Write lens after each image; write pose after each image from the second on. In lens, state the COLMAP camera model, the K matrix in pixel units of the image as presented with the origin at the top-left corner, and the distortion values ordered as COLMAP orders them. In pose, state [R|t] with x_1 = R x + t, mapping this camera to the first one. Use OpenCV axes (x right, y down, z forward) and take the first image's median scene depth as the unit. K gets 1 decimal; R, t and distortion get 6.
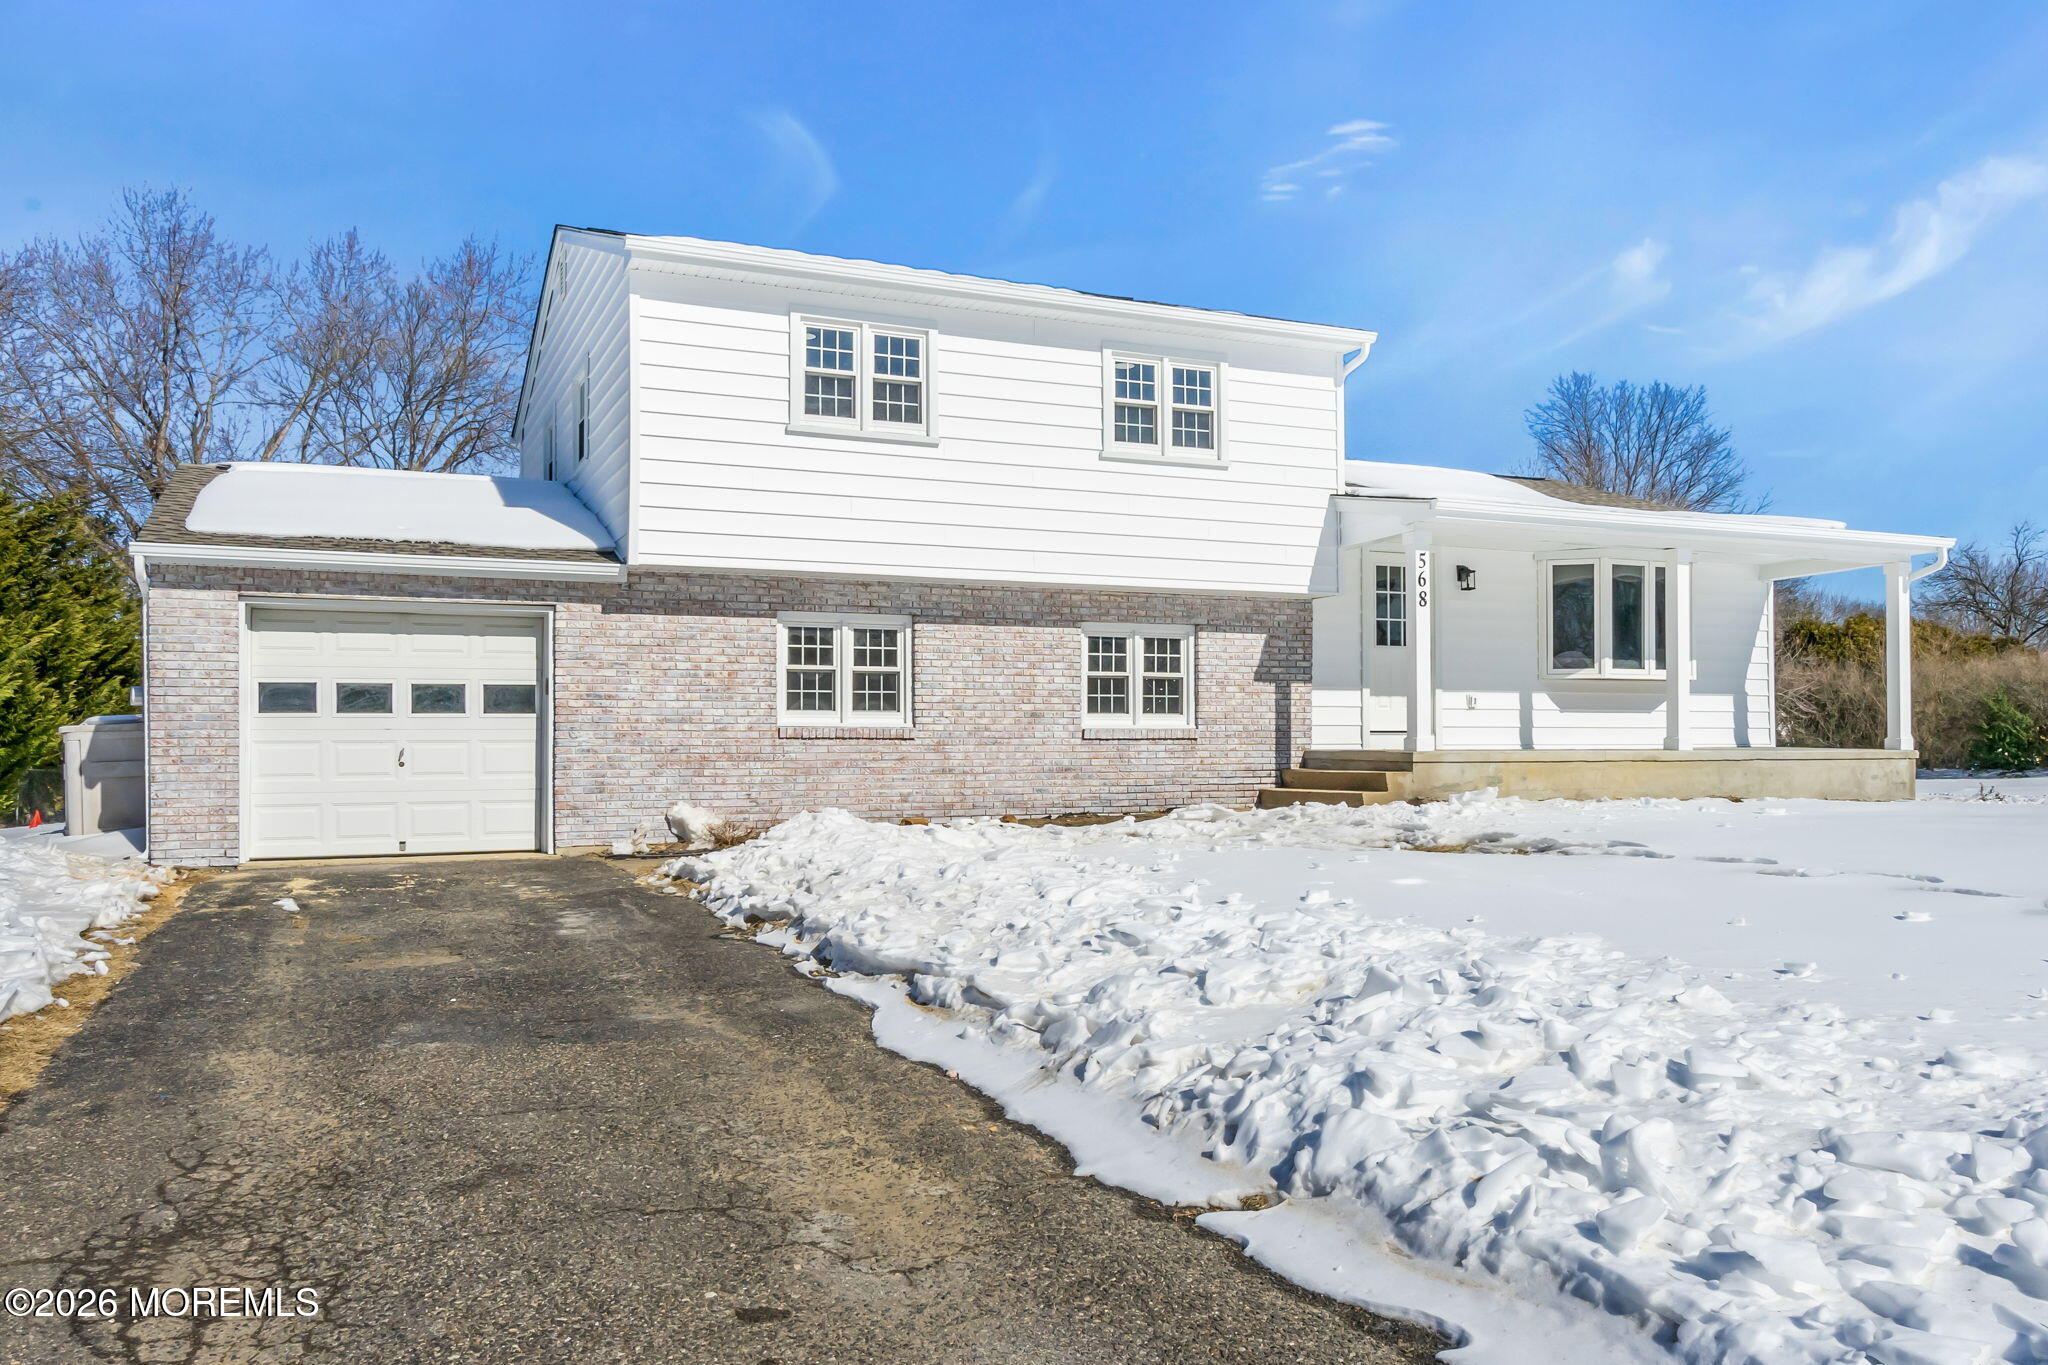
lens RADIAL K [[1580.3, 0, 1028.7], [0, 1580.3, 750.4], [0, 0, 1]] dist [-0.003865, 0.000448]
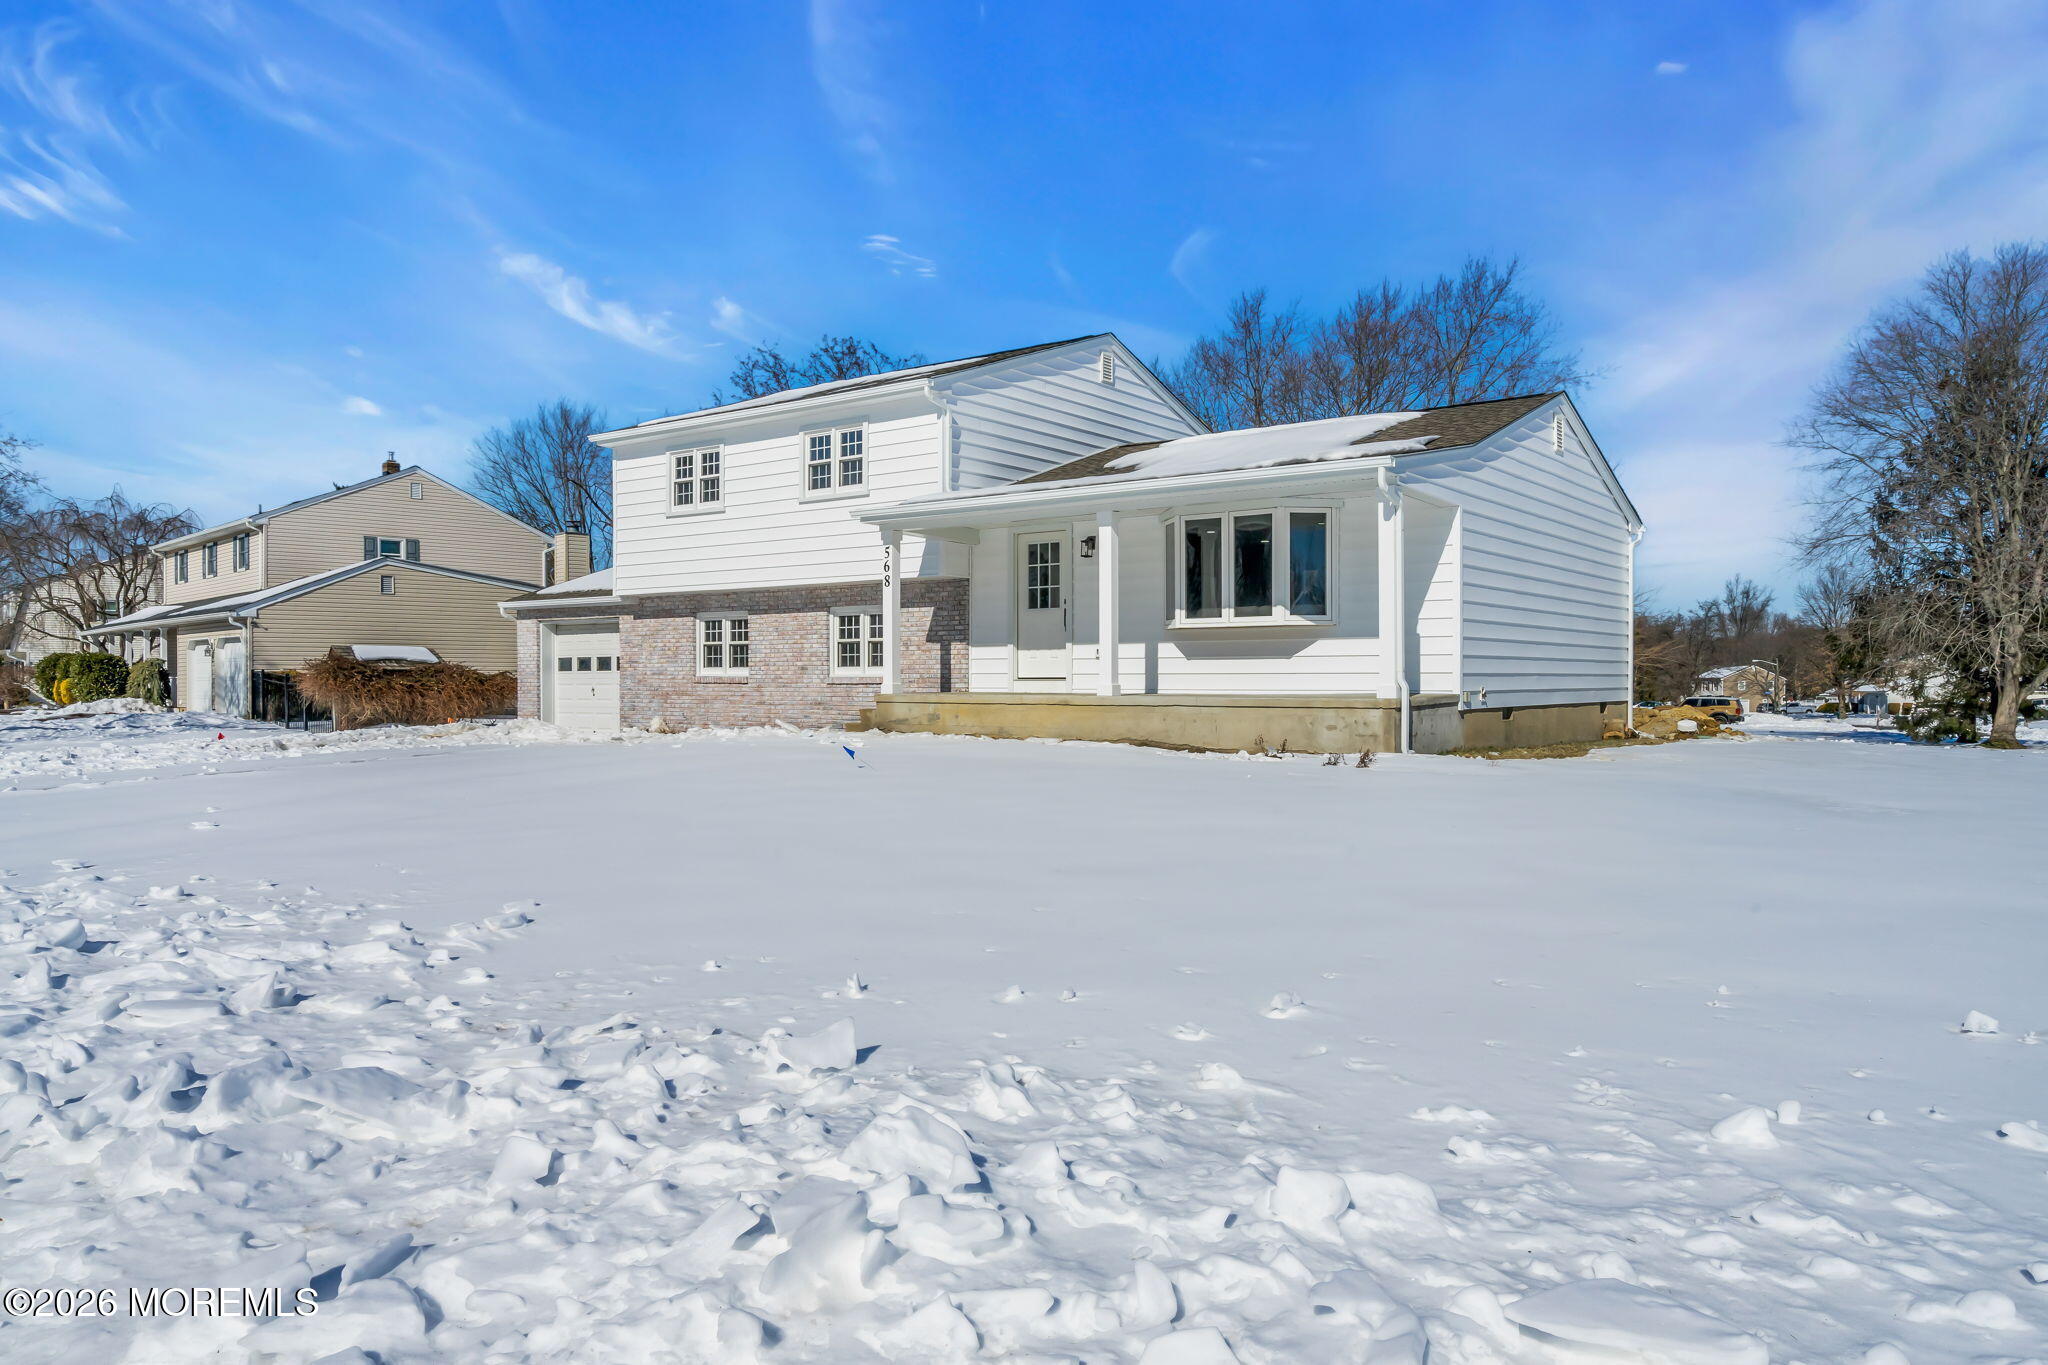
lens RADIAL K [[1304.2, 0, 1087.2], [0, 1304.2, 682.1], [0, 0, 1]] dist [-0.000262, 0.000816]
pose [[0.516921, 0.000094, -0.856033, 1.259089], [-0.008487, 0.999951, -0.005015, -0.004621], [0.855991, 0.009858, 0.516897, 0.568269]]
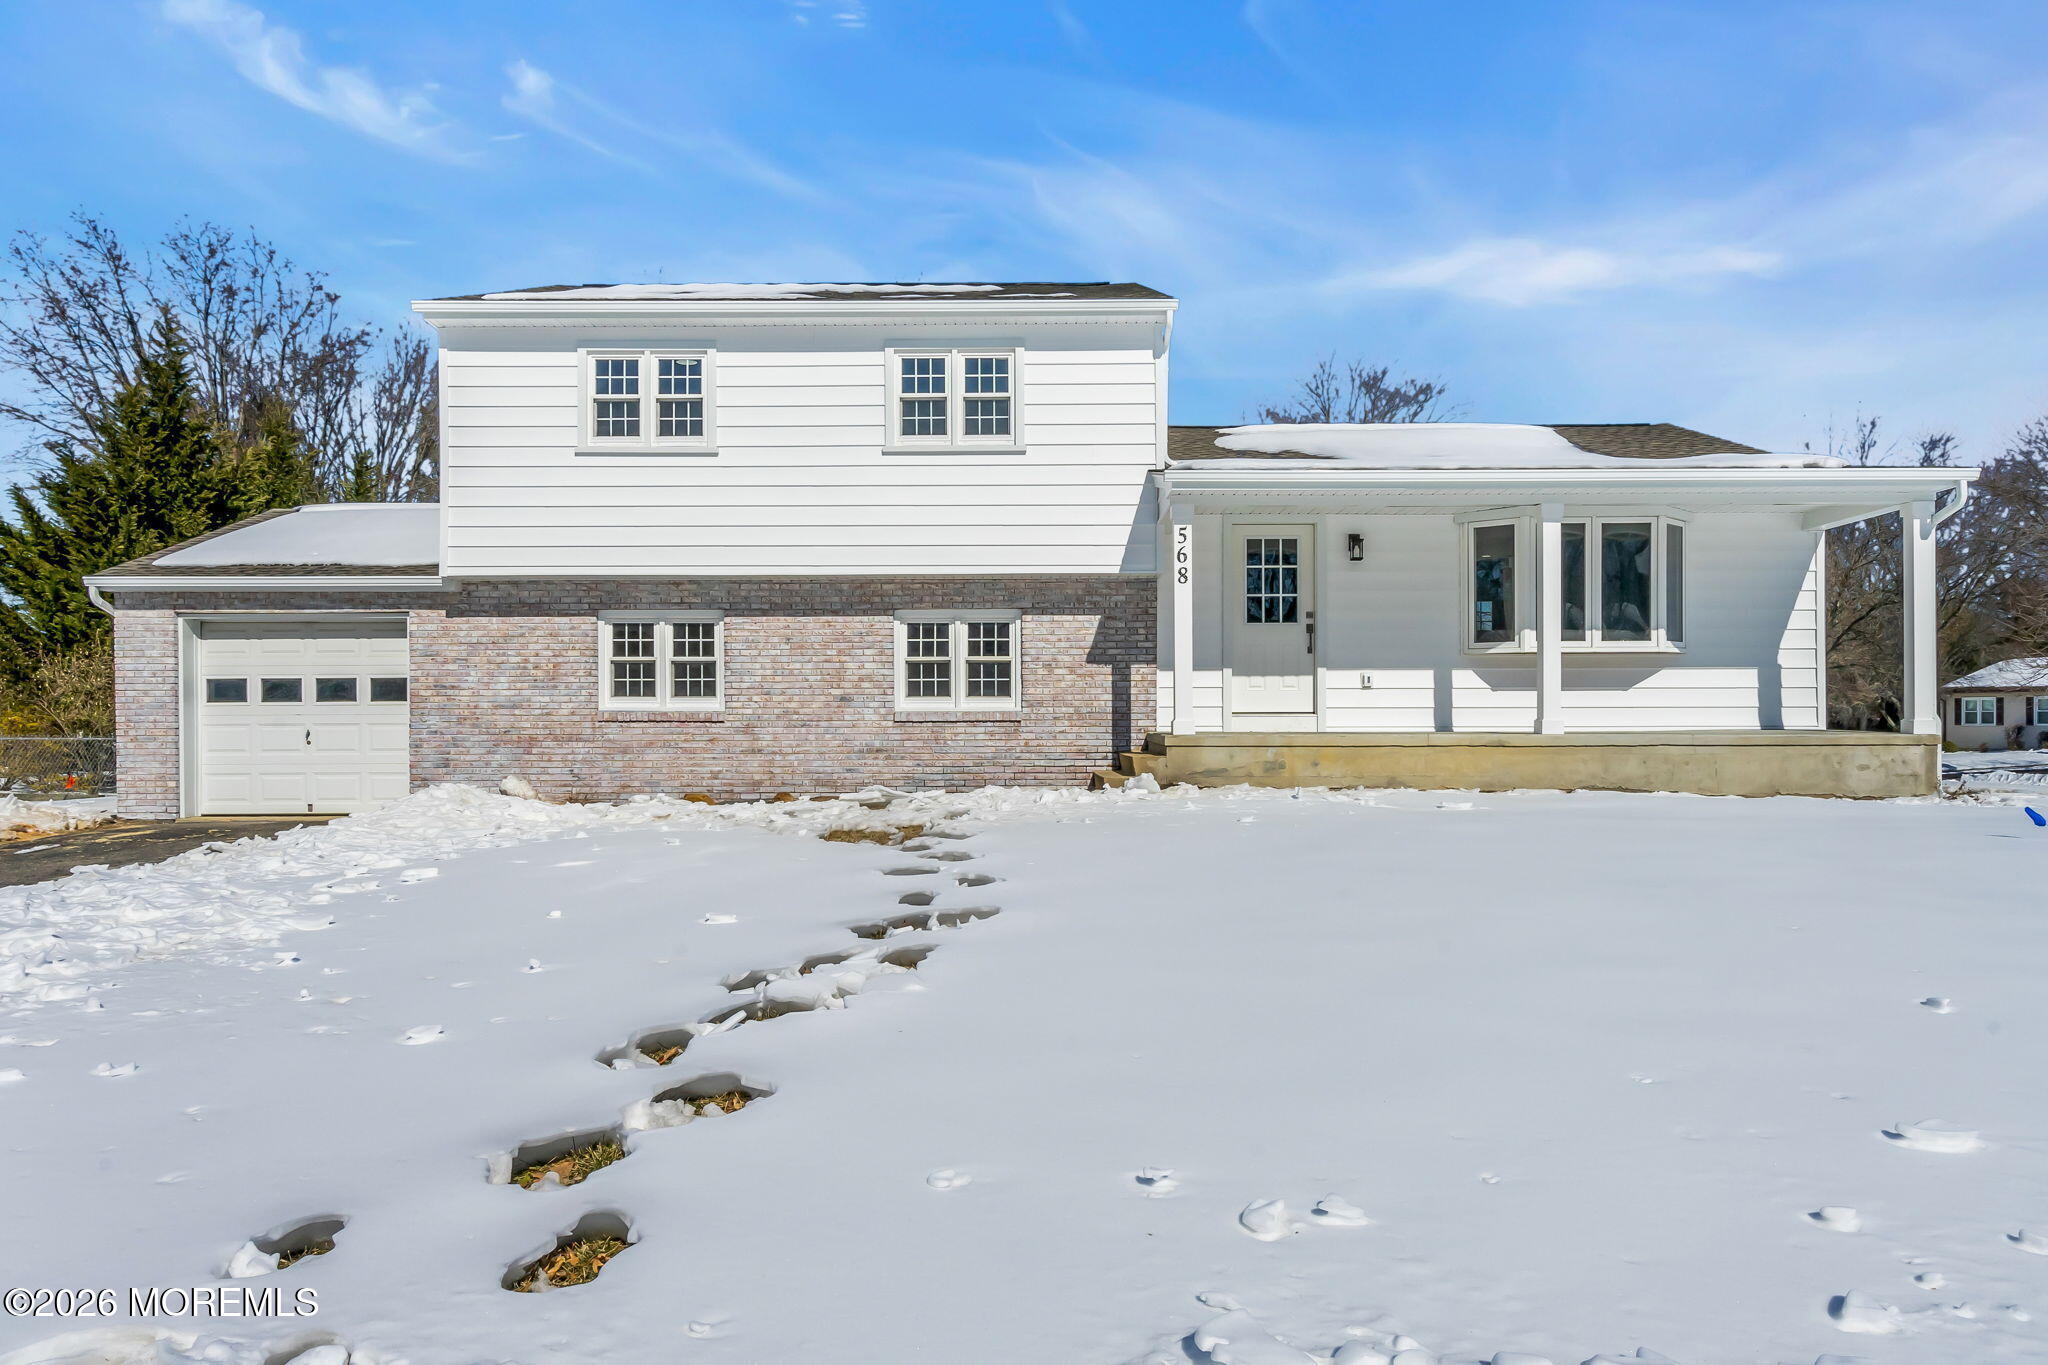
lens RADIAL K [[1360.3, 0, 1014.4], [0, 1360.3, 715.6], [0, 0, 1]] dist [-0.001871, 0.002410]
pose [[0.908798, -0.003661, -0.417221, 0.487577], [-0.001271, 0.999933, -0.011542, -0.000815], [0.417235, 0.011019, 0.908732, 0.215731]]
